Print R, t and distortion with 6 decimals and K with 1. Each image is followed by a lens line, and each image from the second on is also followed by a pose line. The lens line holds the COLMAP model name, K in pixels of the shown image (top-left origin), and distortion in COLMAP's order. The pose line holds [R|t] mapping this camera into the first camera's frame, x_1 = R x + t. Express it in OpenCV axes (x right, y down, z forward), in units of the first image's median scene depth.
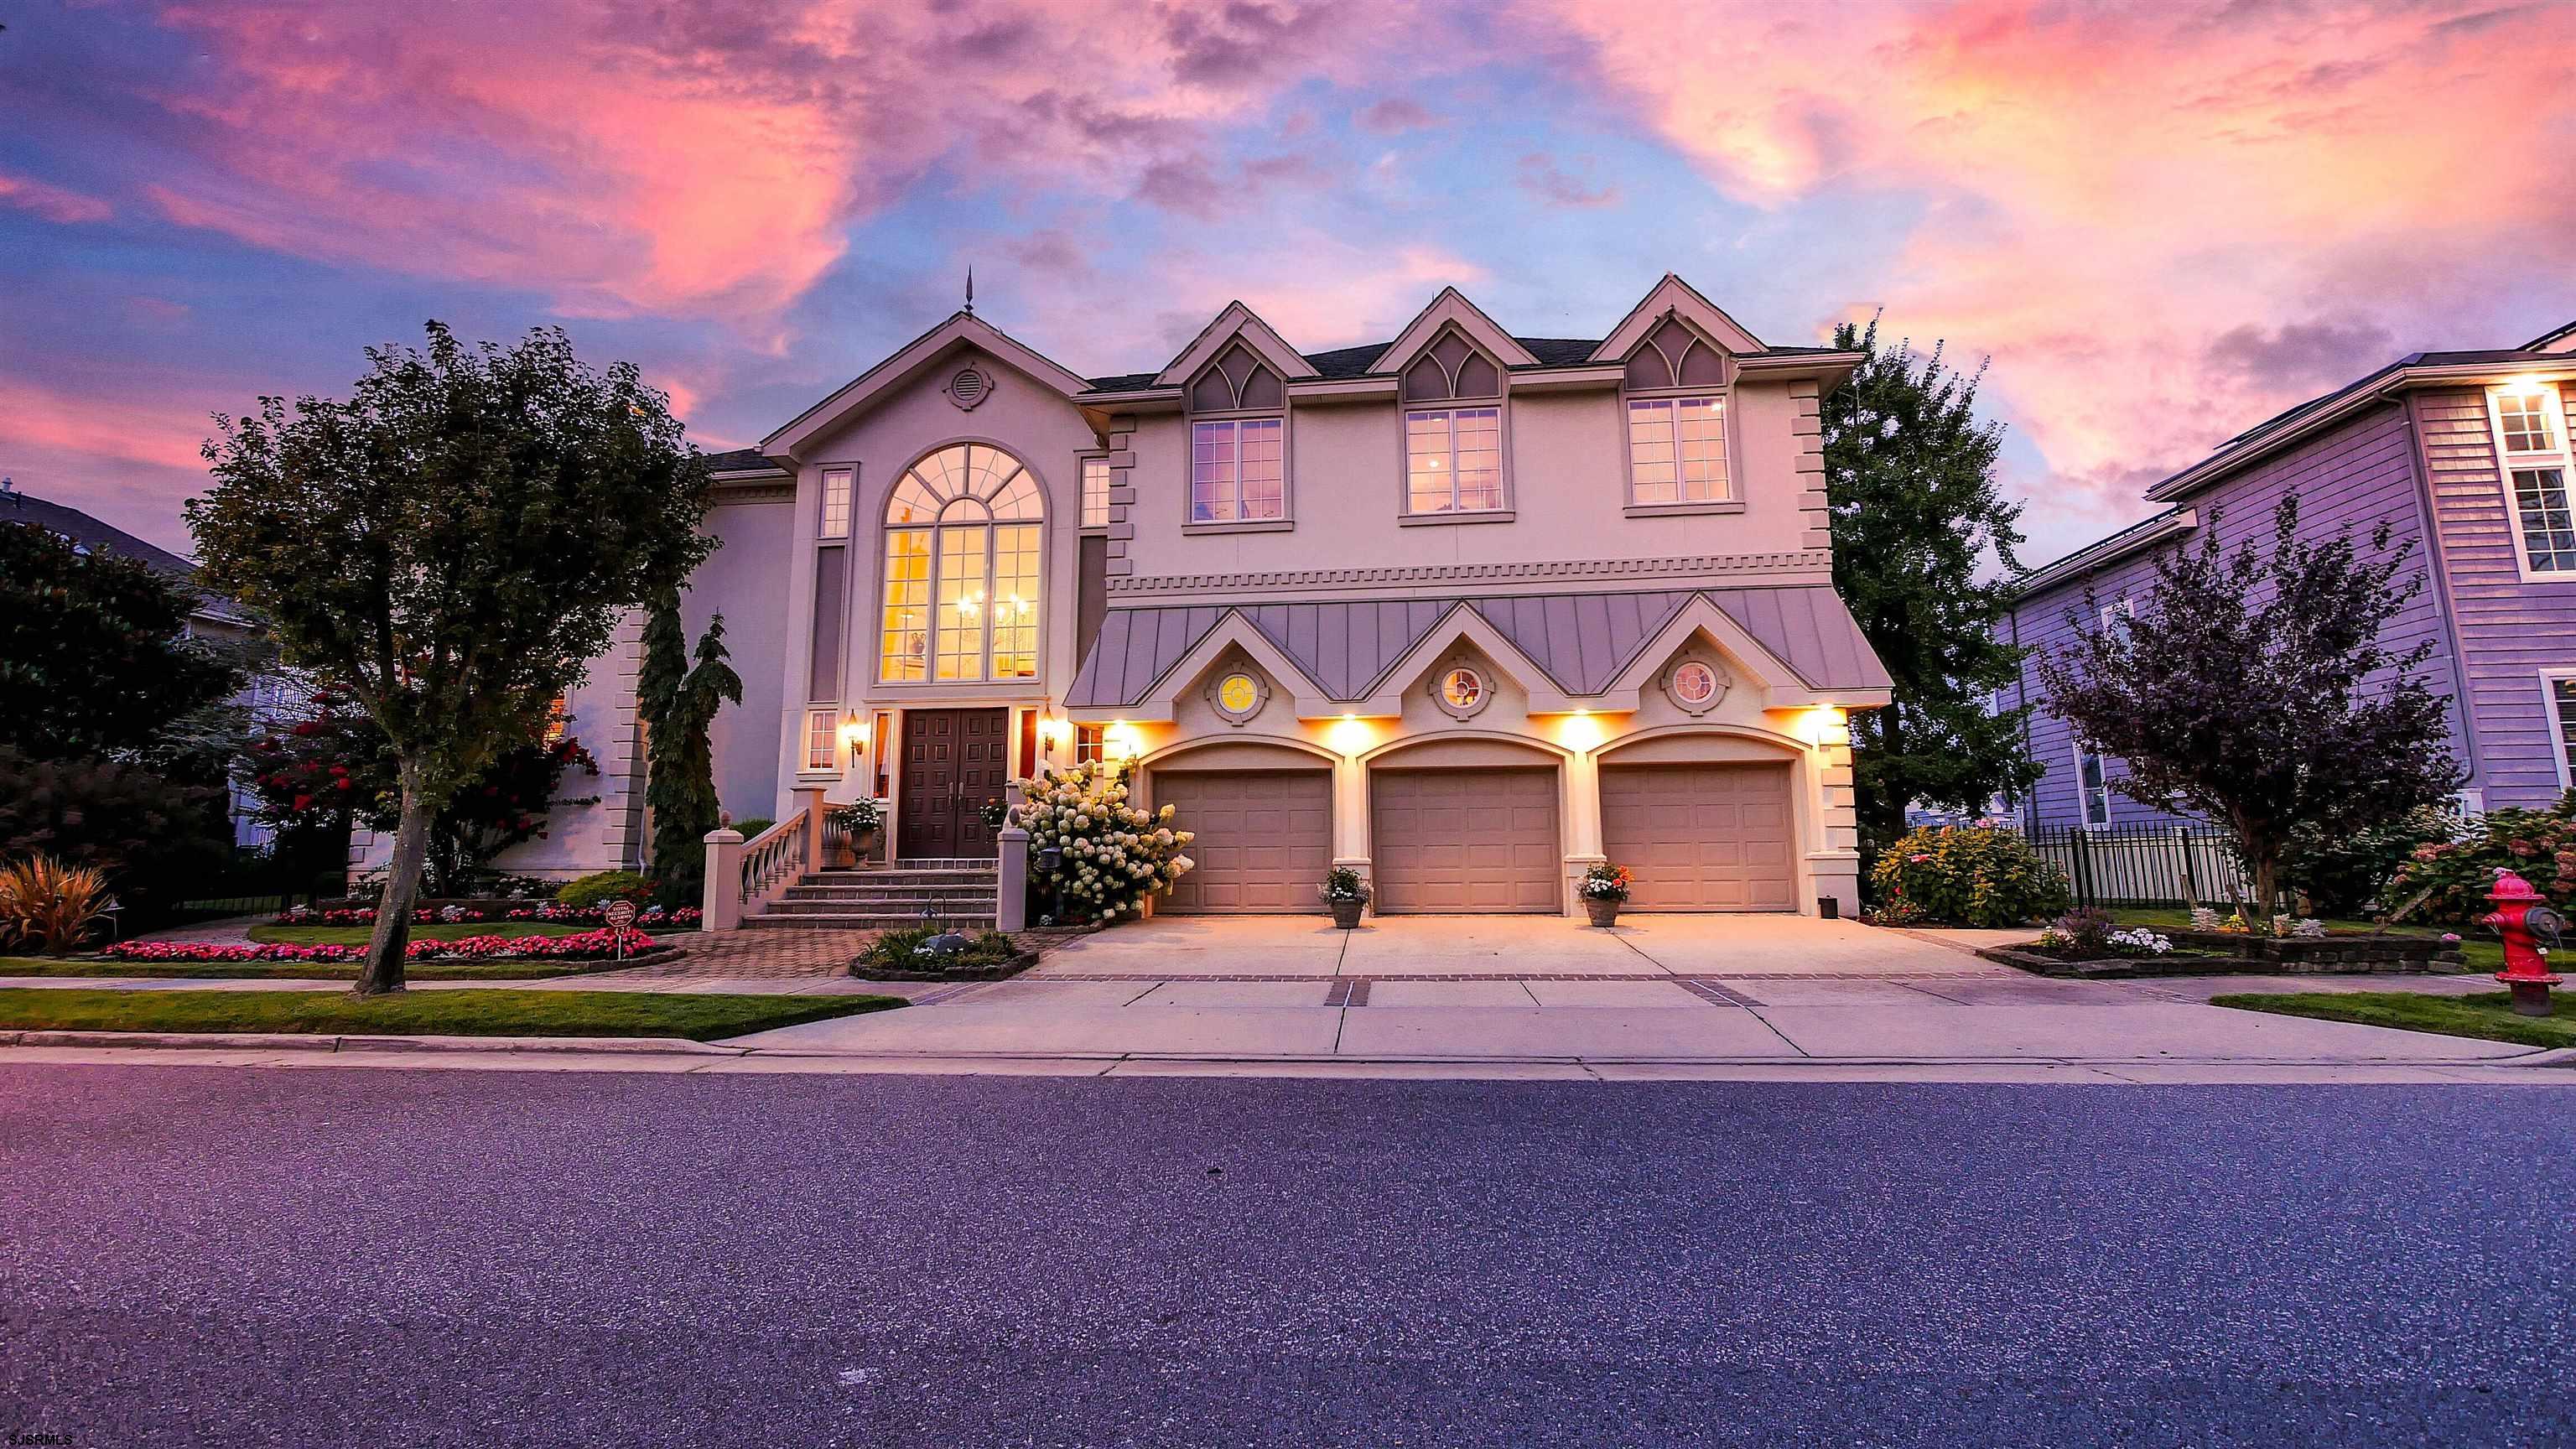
lens RADIAL K [[1073.8, 0, 1269.6], [0, 1073.8, 785.5], [0, 0, 1]] dist [0.001495, 0.000916]
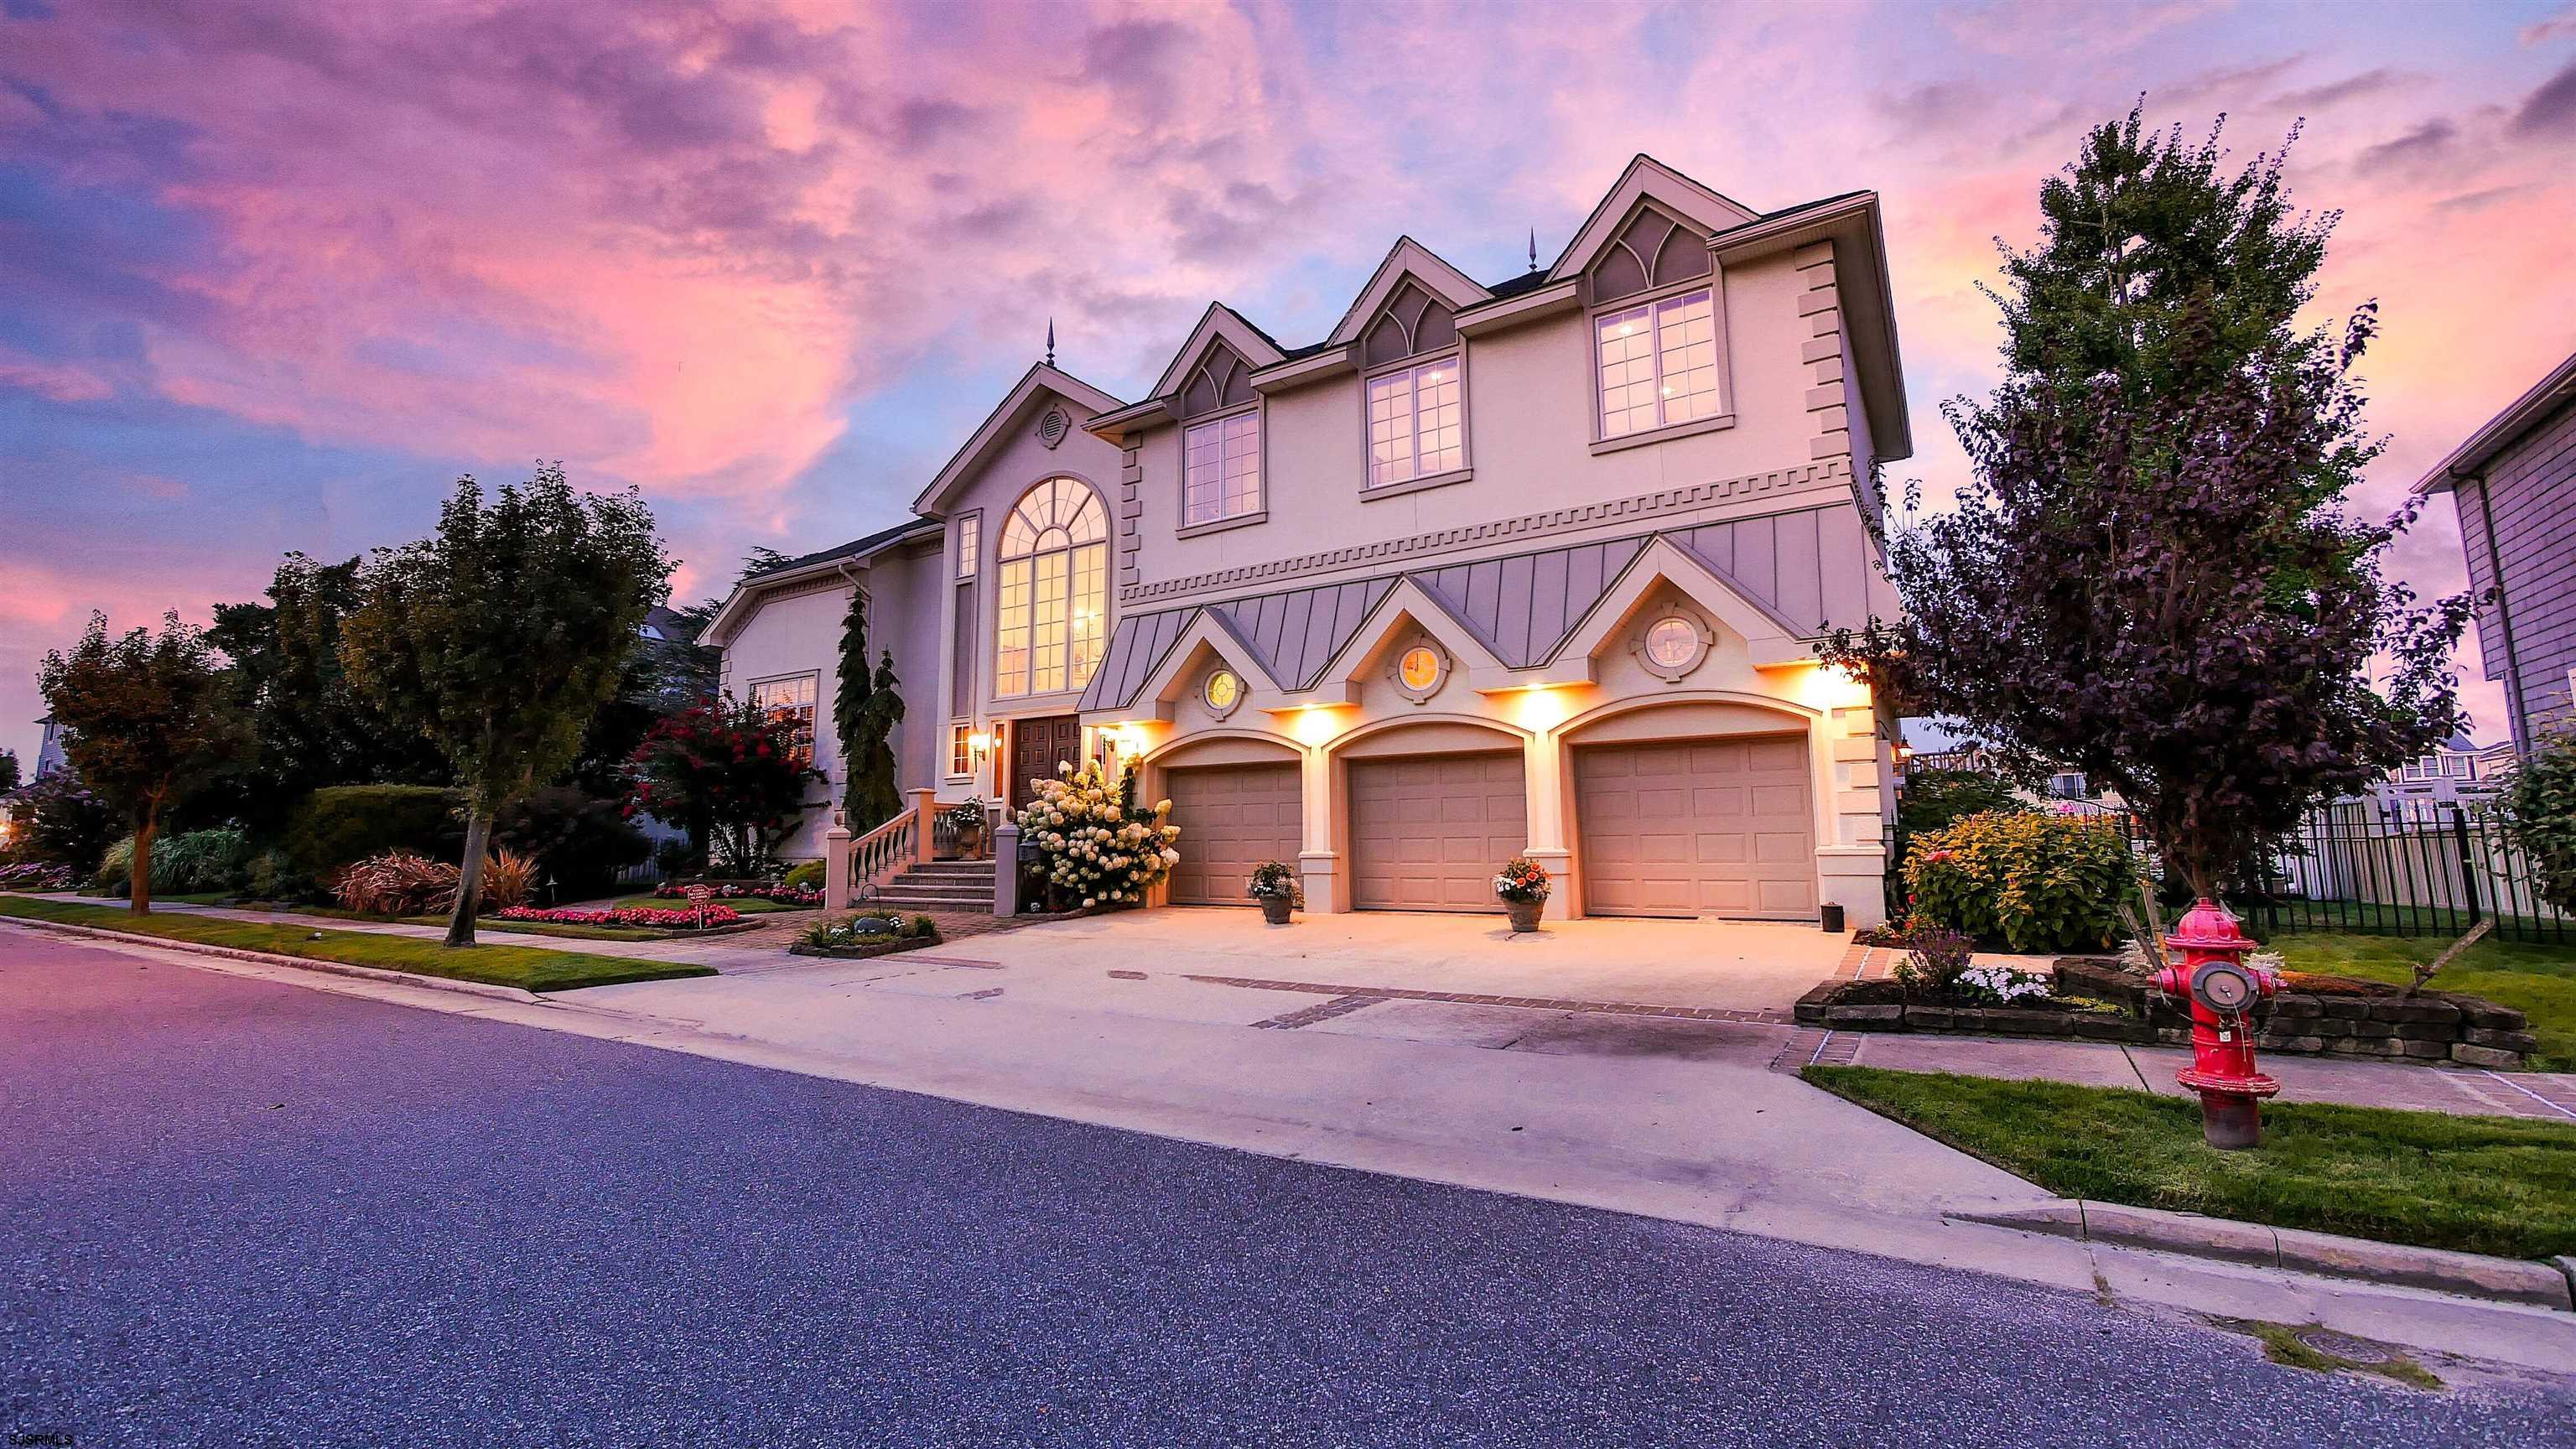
lens RADIAL K [[1073.8, 0, 1325.7], [0, 1073.8, 777.7], [0, 0, 1]] dist [0.001495, 0.000916]
pose [[0.895923, -0.026673, -0.443407, 0.508779], [0.030081, 0.999547, 0.000653, 0.000344], [0.443189, -0.013924, 0.896320, 0.133597]]
